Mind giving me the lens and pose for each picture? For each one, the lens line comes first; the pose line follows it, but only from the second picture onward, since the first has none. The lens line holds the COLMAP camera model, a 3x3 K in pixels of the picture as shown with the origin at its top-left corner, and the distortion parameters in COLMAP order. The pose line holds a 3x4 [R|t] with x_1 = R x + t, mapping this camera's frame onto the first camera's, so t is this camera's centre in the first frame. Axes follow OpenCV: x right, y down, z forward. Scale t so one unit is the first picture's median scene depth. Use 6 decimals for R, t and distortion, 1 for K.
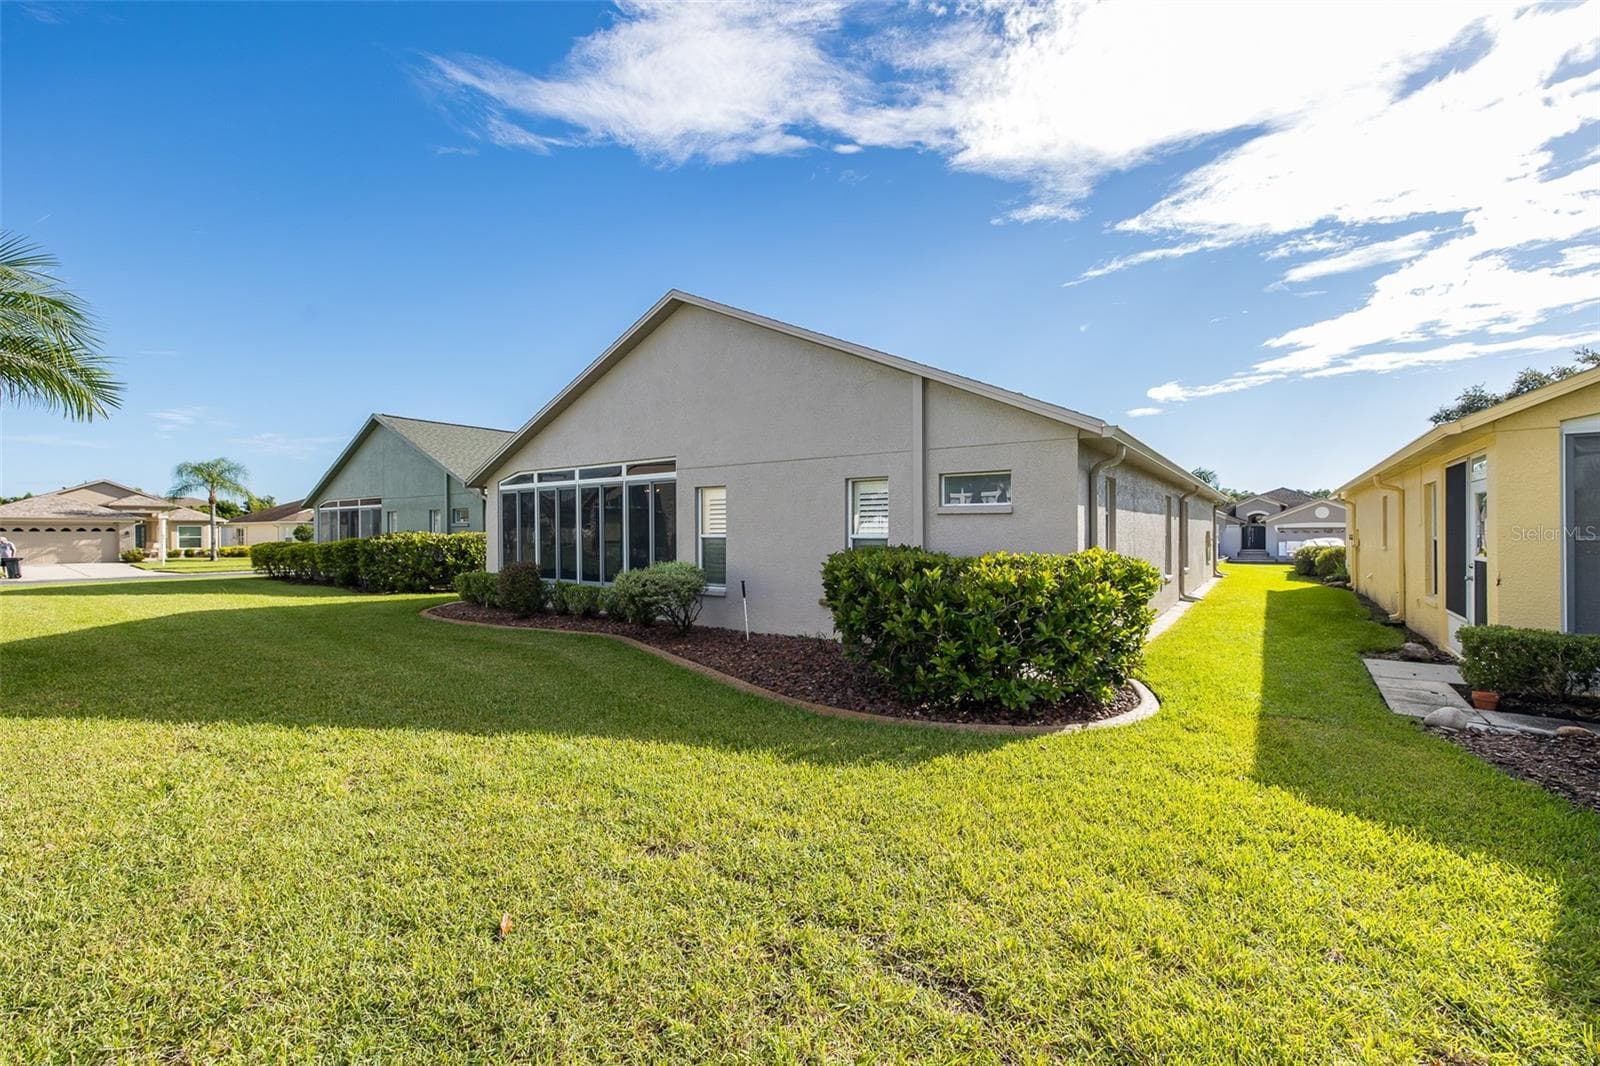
lens RADIAL K [[840.6, 0, 886.5], [0, 840.6, 566.0], [0, 0, 1]] dist [-0.006086, -0.001246]
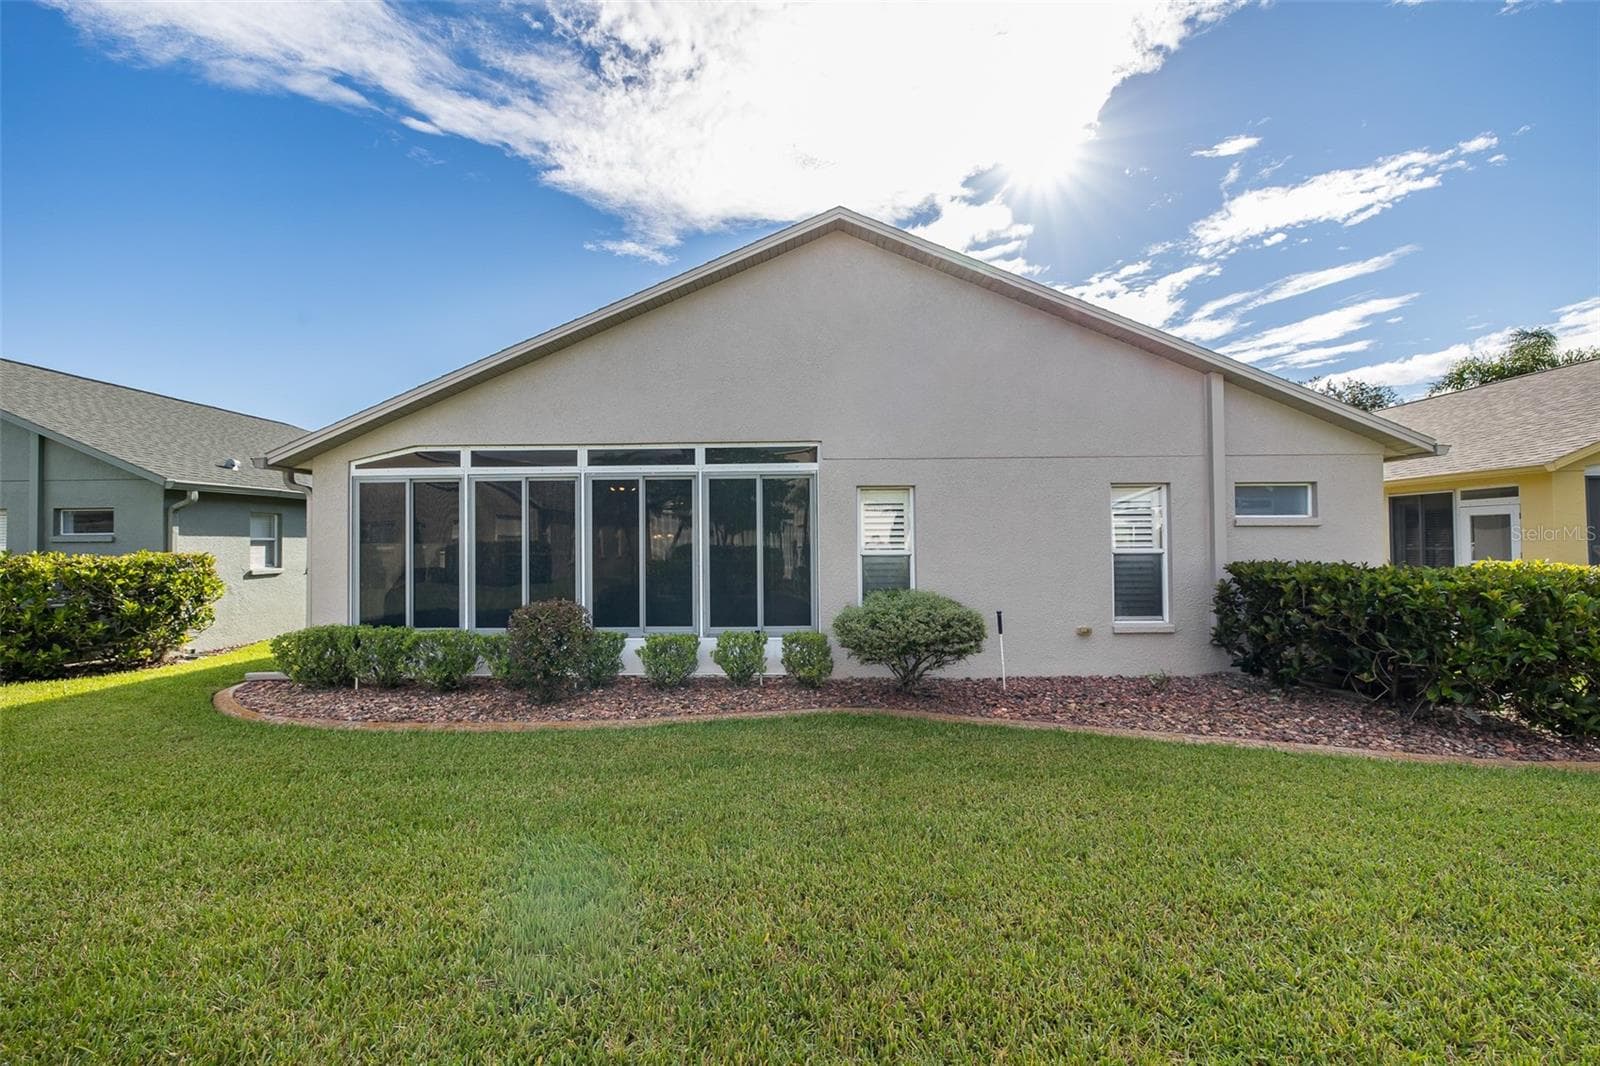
lens RADIAL K [[704.9, 0, 842.6], [0, 704.9, 534.6], [0, 0, 1]] dist [0.003159, 0.000102]
pose [[0.780781, 0.002226, 0.624801, -0.173828], [0.032405, 0.998503, -0.044053, -0.006958], [-0.623964, 0.054643, 0.779540, 0.149933]]
